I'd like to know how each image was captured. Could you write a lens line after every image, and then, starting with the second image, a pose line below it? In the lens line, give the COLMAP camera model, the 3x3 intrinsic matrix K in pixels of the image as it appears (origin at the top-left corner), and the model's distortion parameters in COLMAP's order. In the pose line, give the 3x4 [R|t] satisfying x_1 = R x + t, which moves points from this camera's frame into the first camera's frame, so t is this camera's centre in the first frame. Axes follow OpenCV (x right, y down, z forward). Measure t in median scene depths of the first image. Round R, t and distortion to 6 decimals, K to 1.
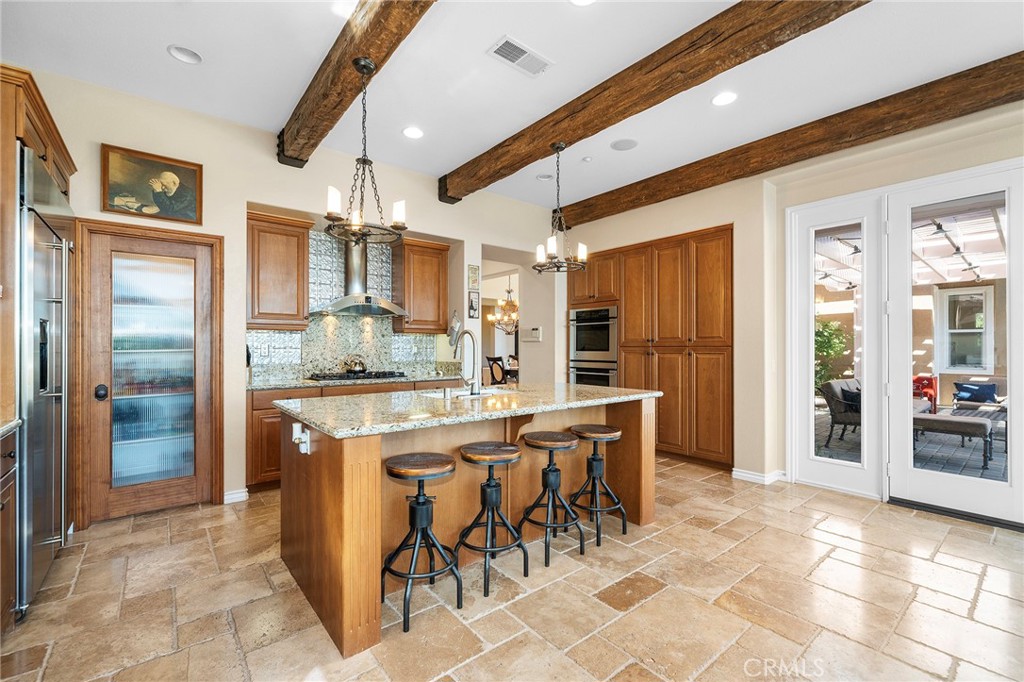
lens RADIAL K [[439.5, 0, 504.7], [0, 439.5, 344.8], [0, 0, 1]] dist [-0.001753, 0.001067]
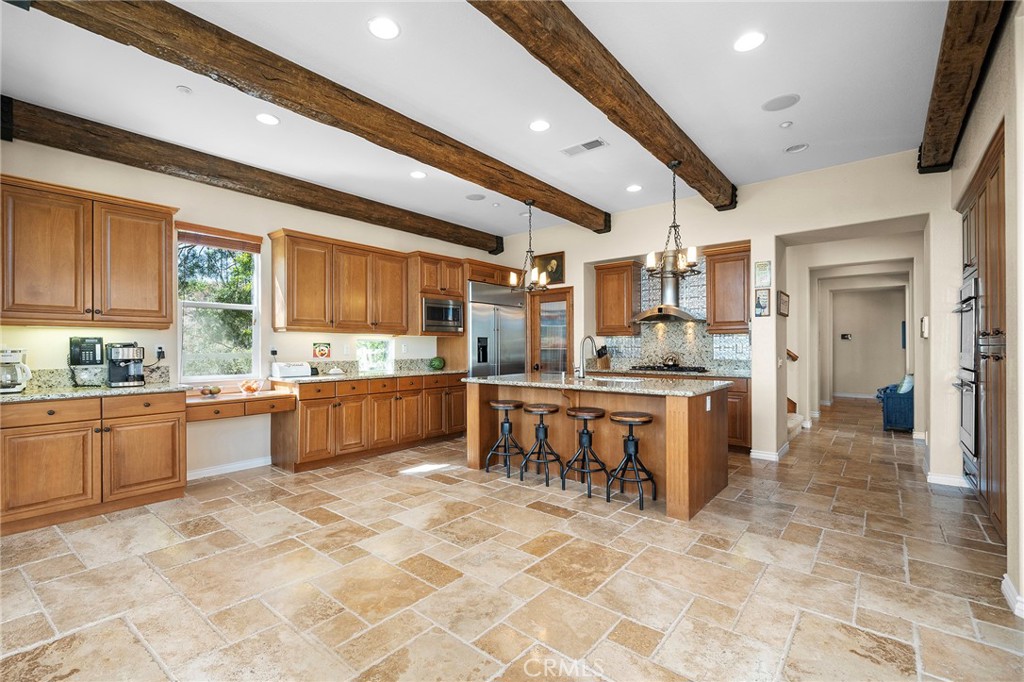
lens RADIAL K [[439.5, 0, 494.7], [0, 439.5, 348.1], [0, 0, 1]] dist [-0.001753, 0.001067]
pose [[0.177025, 0.003332, -0.984201, 0.918124], [0.008999, 0.999947, 0.005004, -0.000860], [0.984165, -0.009743, 0.176986, 0.291485]]
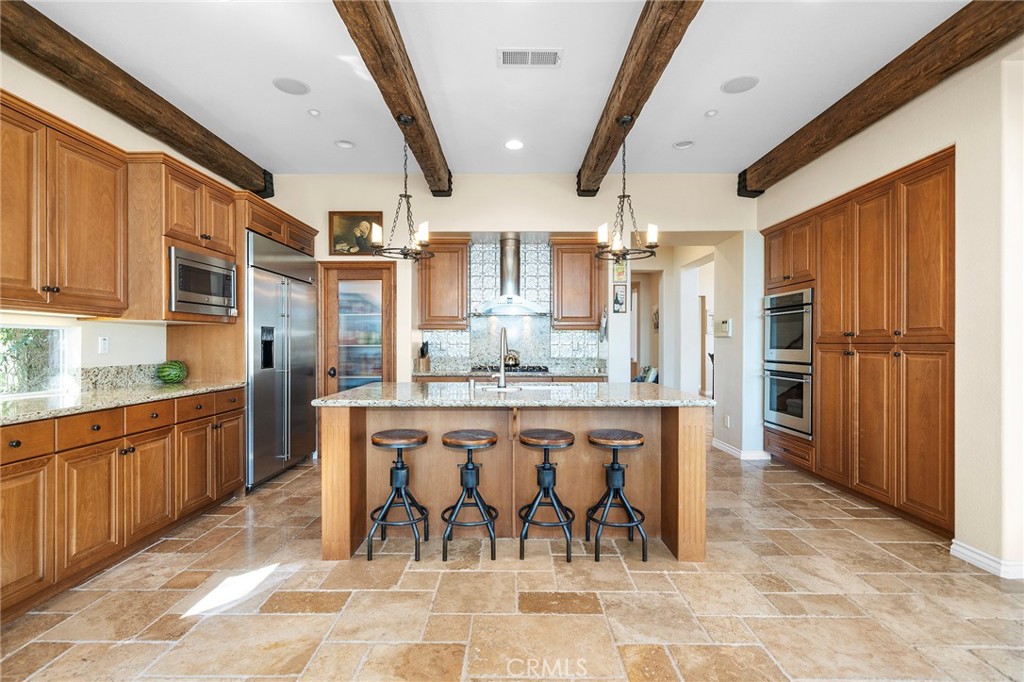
lens RADIAL K [[468.1, 0, 504.5], [0, 468.1, 344.2], [0, 0, 1]] dist [0.001931, -0.000014]
pose [[0.772825, 0.003613, -0.634609, 0.441694], [0.001632, 0.999969, 0.007680, -0.001496], [0.634618, -0.006971, 0.772795, 0.081950]]
